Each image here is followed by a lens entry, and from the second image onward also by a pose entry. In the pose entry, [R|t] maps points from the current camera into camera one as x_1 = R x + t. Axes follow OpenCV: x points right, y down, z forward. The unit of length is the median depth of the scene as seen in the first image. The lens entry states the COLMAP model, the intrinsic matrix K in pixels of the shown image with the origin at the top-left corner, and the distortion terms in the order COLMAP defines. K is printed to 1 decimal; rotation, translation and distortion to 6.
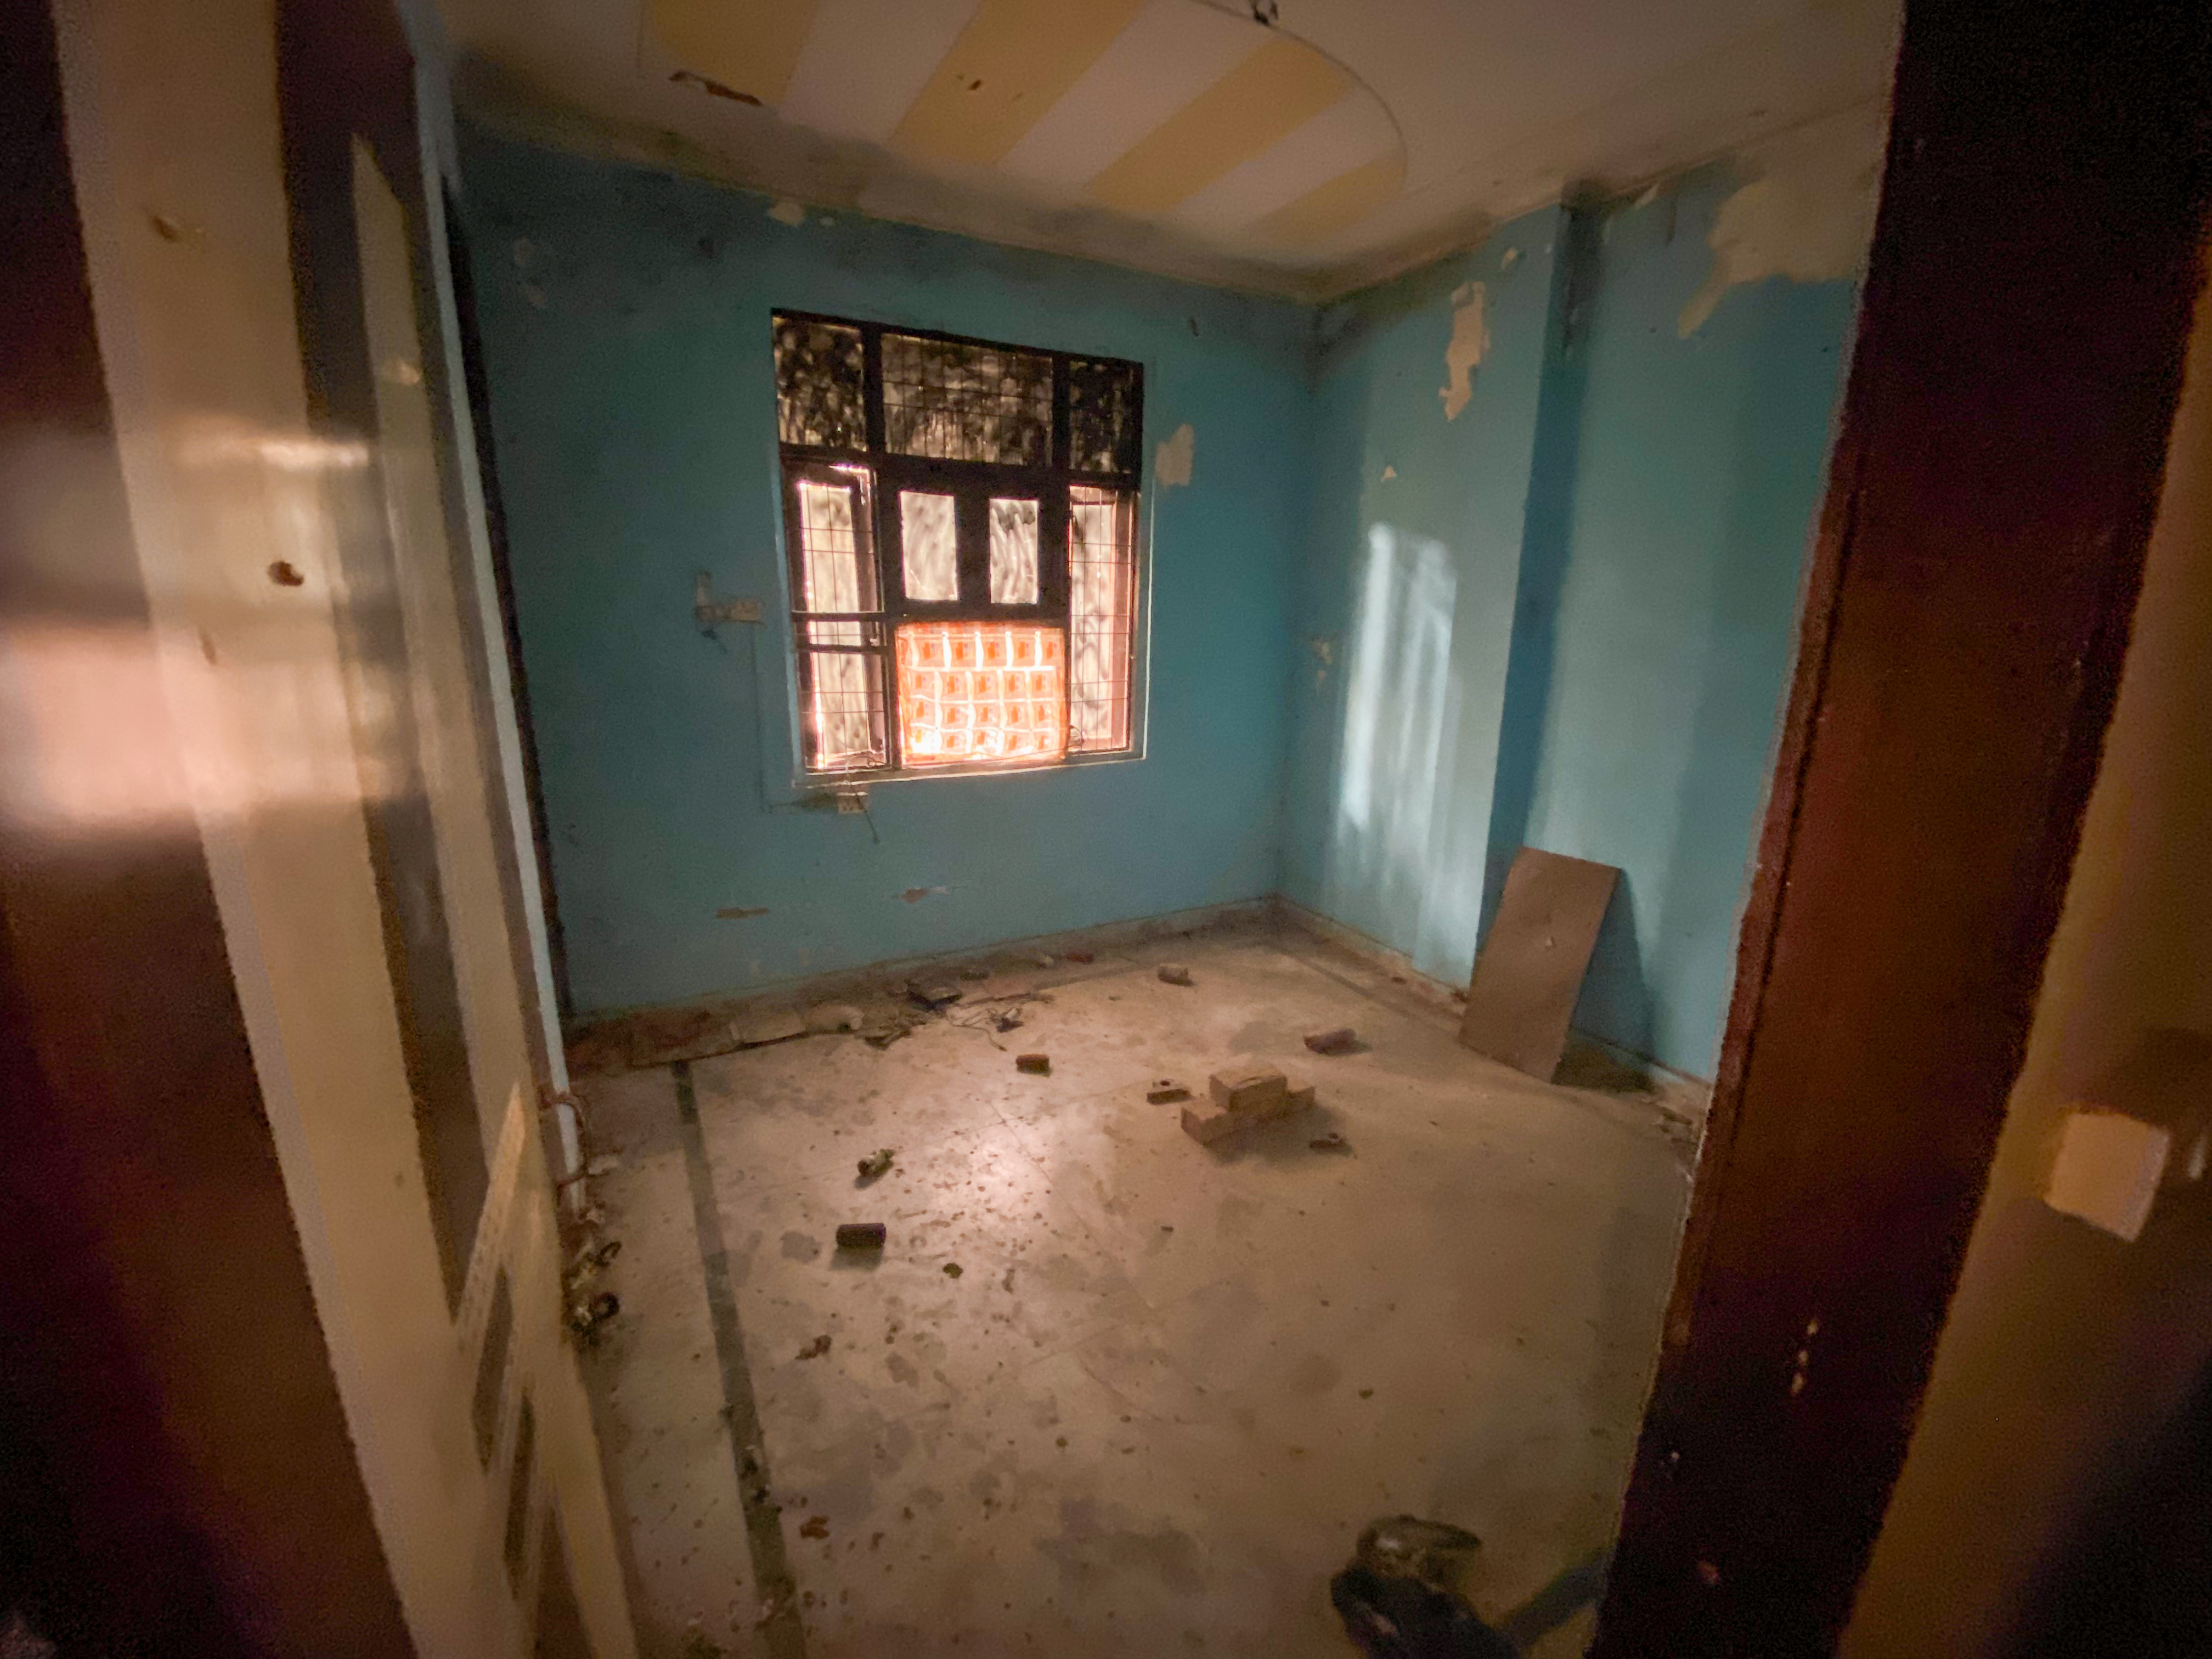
lens RADIAL K [[887.9, 0, 1100.9], [0, 887.9, 838.9], [0, 0, 1]] dist [0.016557, -0.018339]
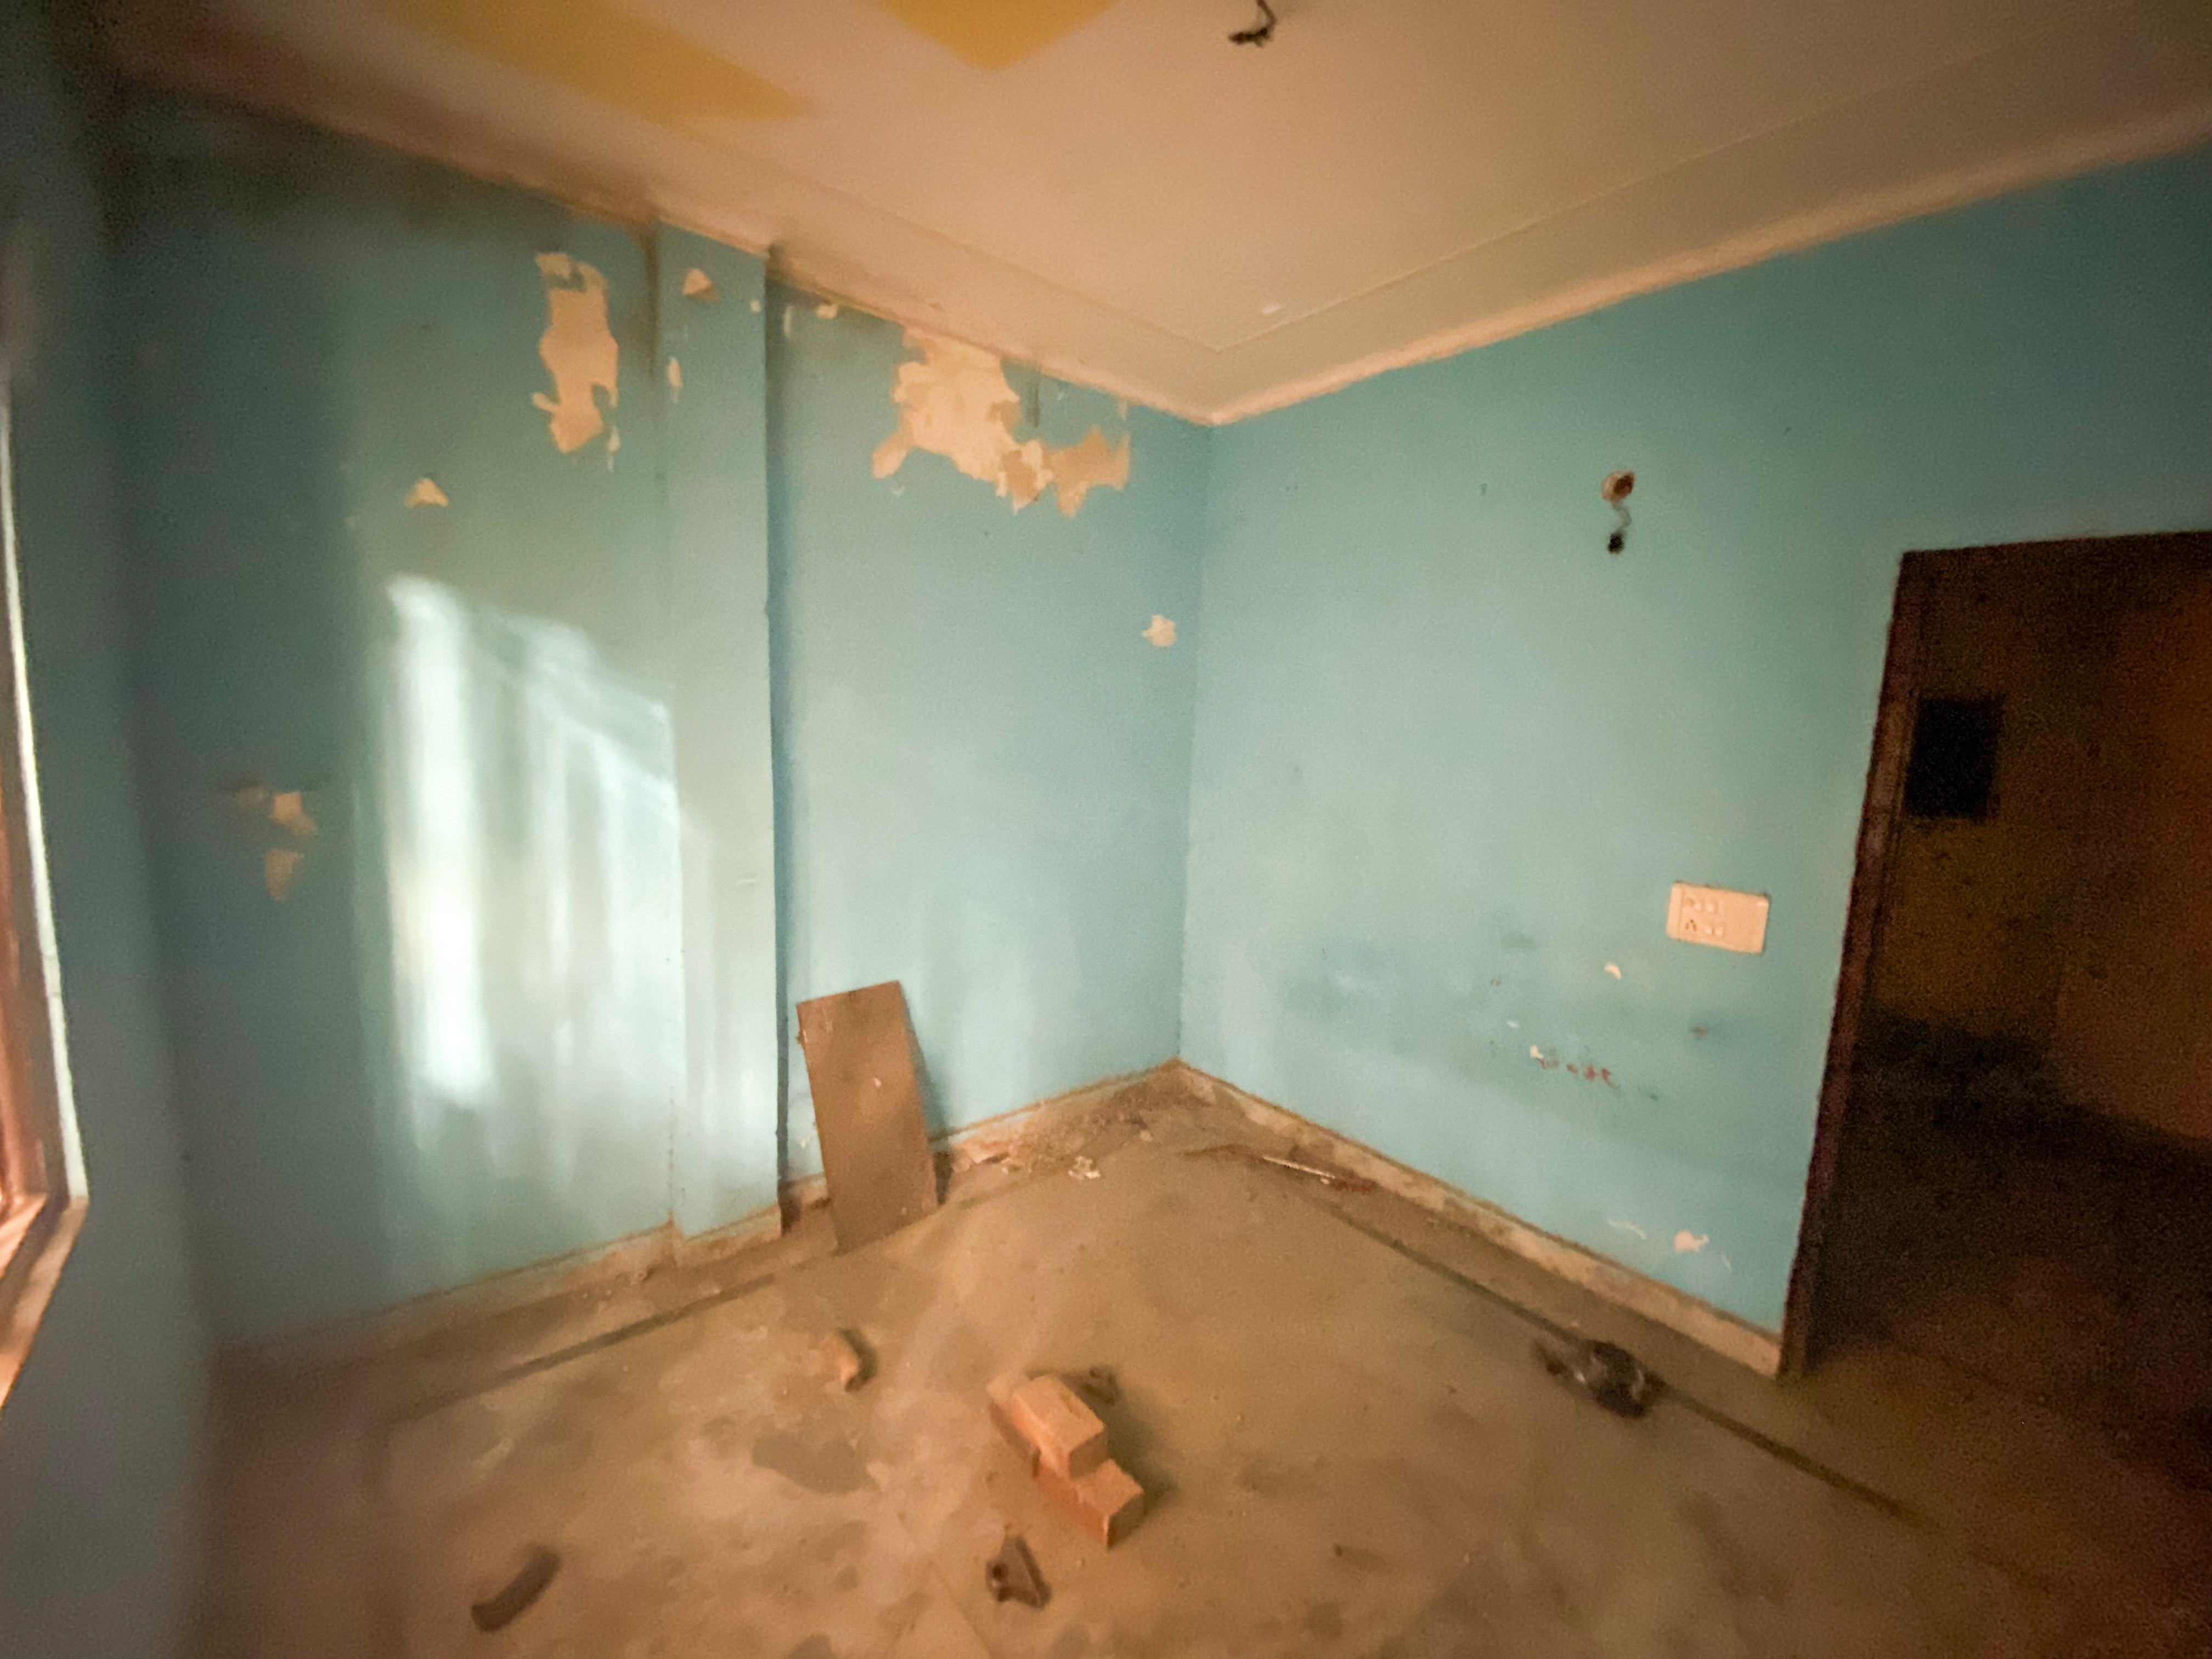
lens RADIAL K [[887.9, 0, 1102.6], [0, 887.9, 827.9], [0, 0, 1]] dist [0.016557, -0.018339]
pose [[-0.198169, -0.143626, 0.969588, -0.362424], [0.211585, 0.959615, 0.185394, -0.234648], [-0.957058, 0.241890, -0.159777, 0.779531]]
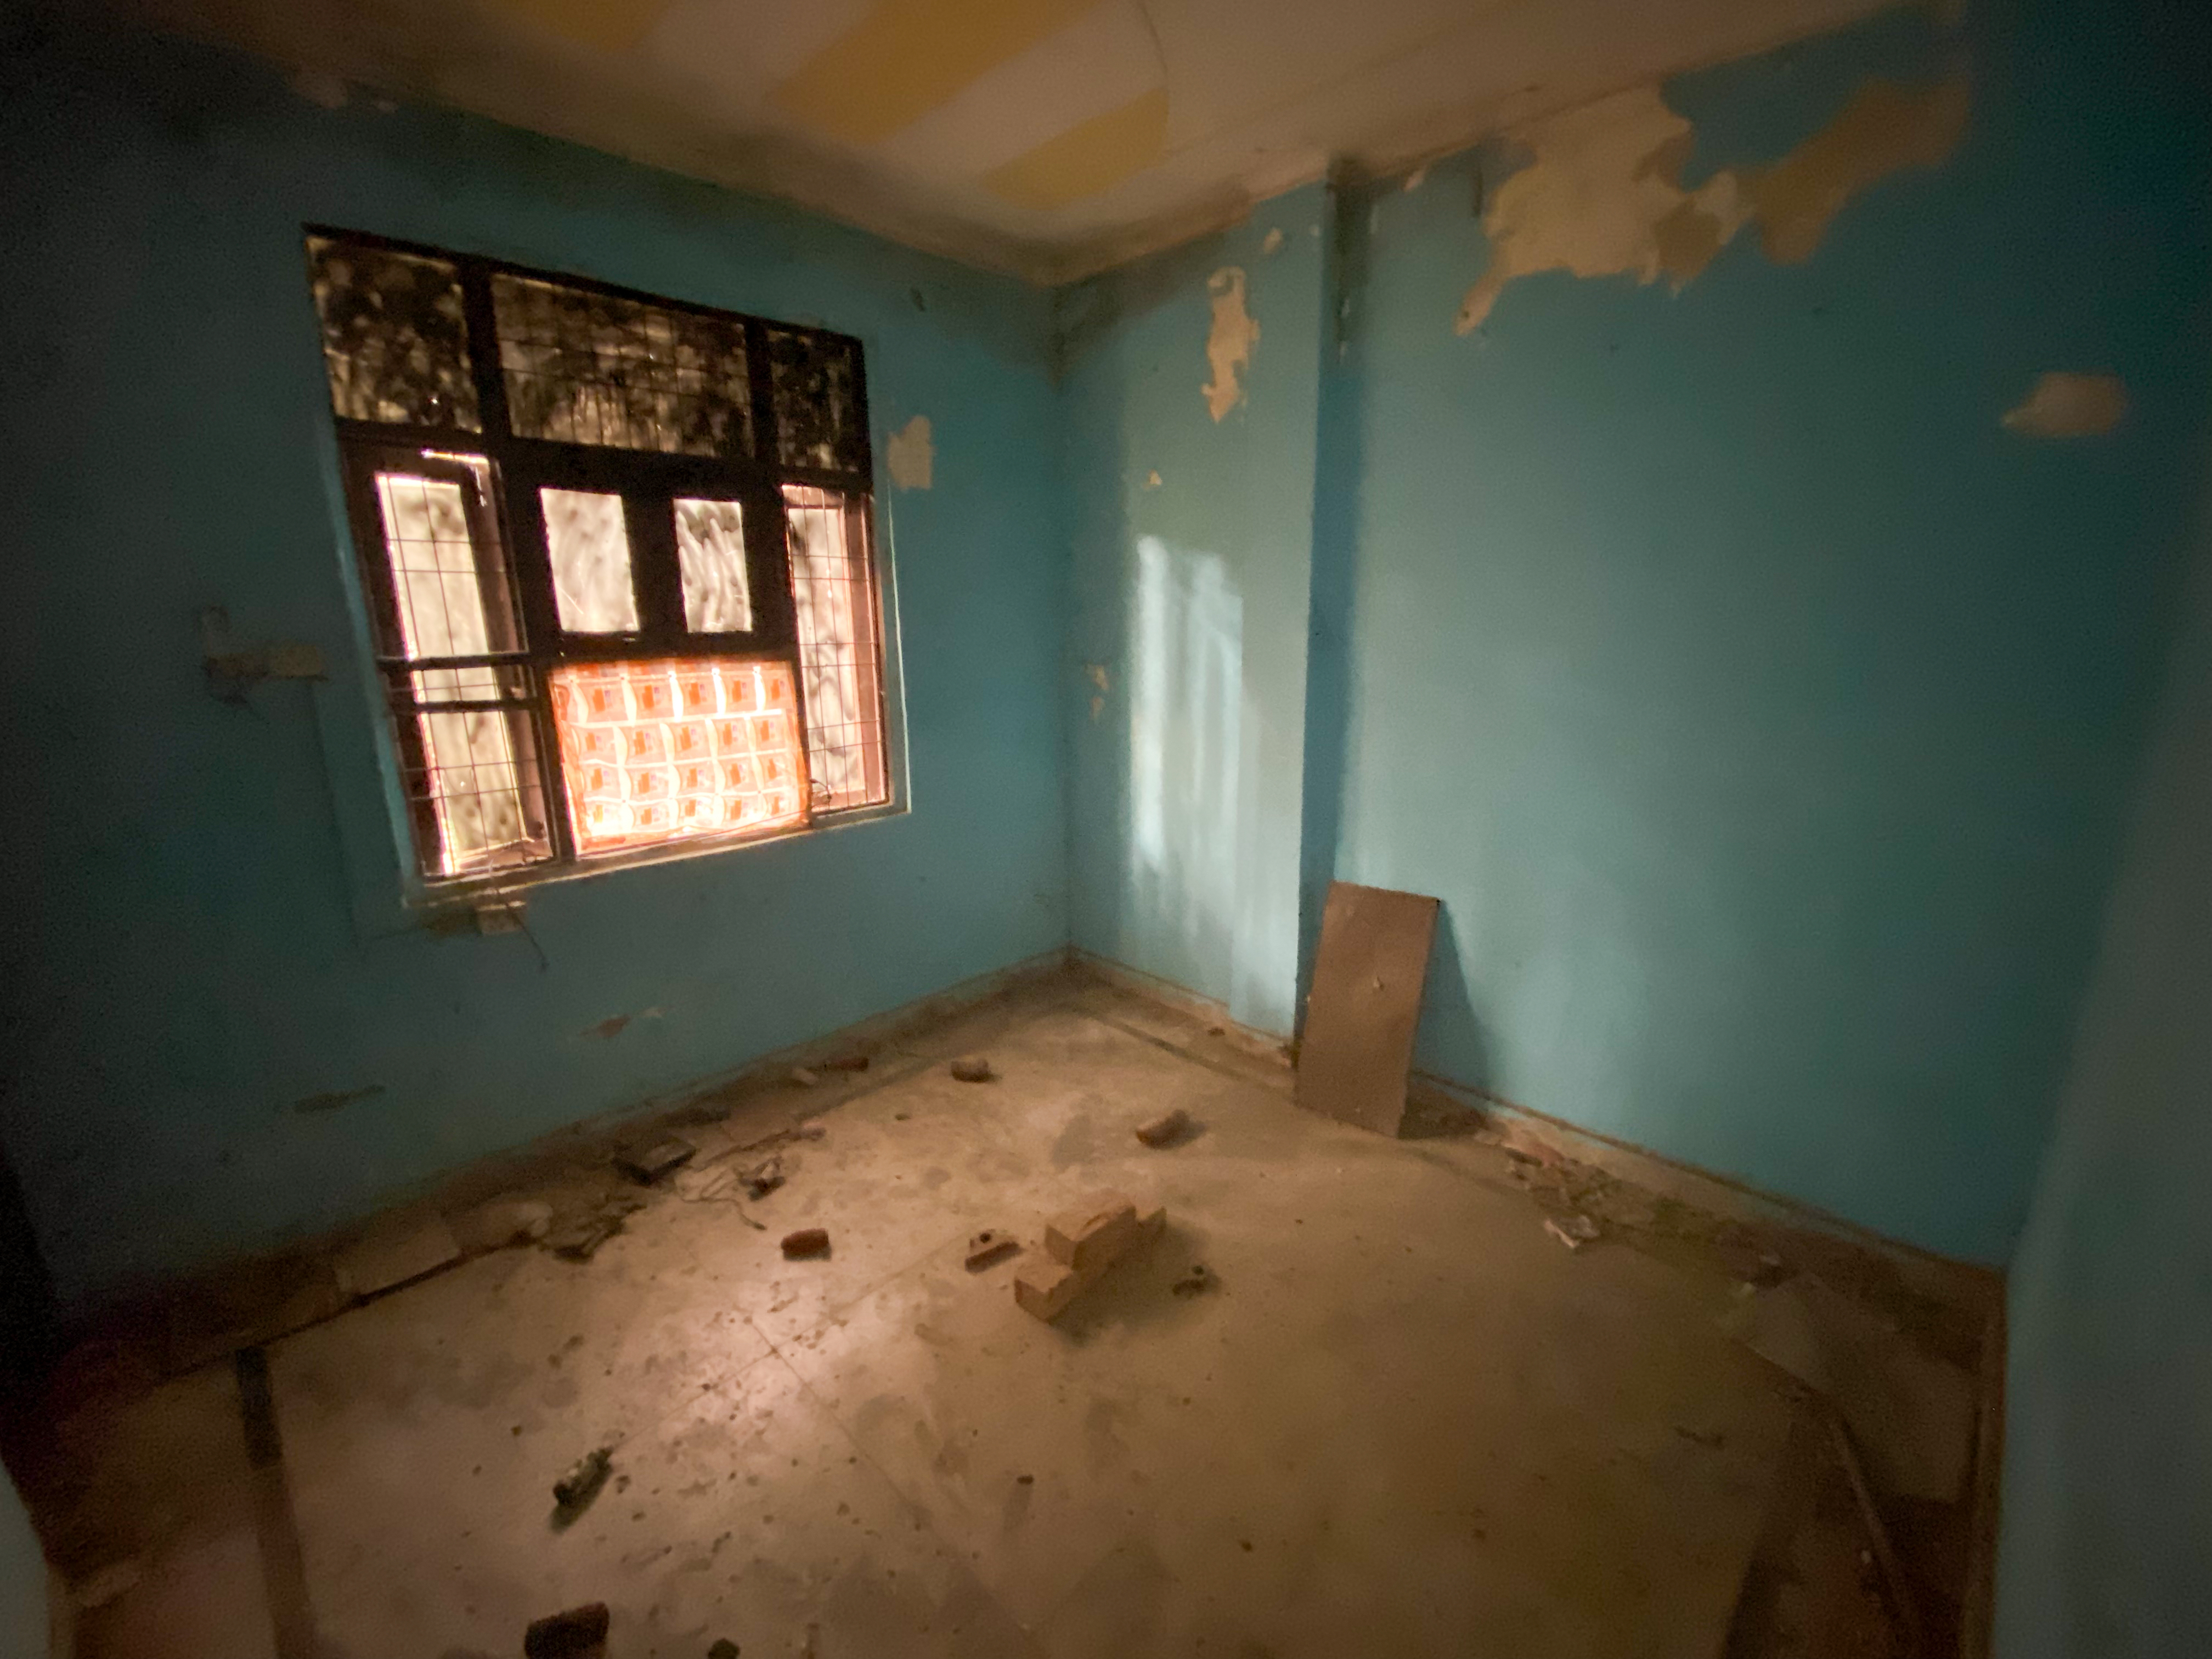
lens RADIAL K [[887.9, 0, 1100.0], [0, 887.9, 830.0], [0, 0, 1]] dist [0.016557, -0.018339]
pose [[0.955104, -0.092375, 0.281502, -0.016583], [0.096413, 0.995341, -0.000495, -0.064349], [-0.280145, 0.027613, 0.959561, 0.171489]]
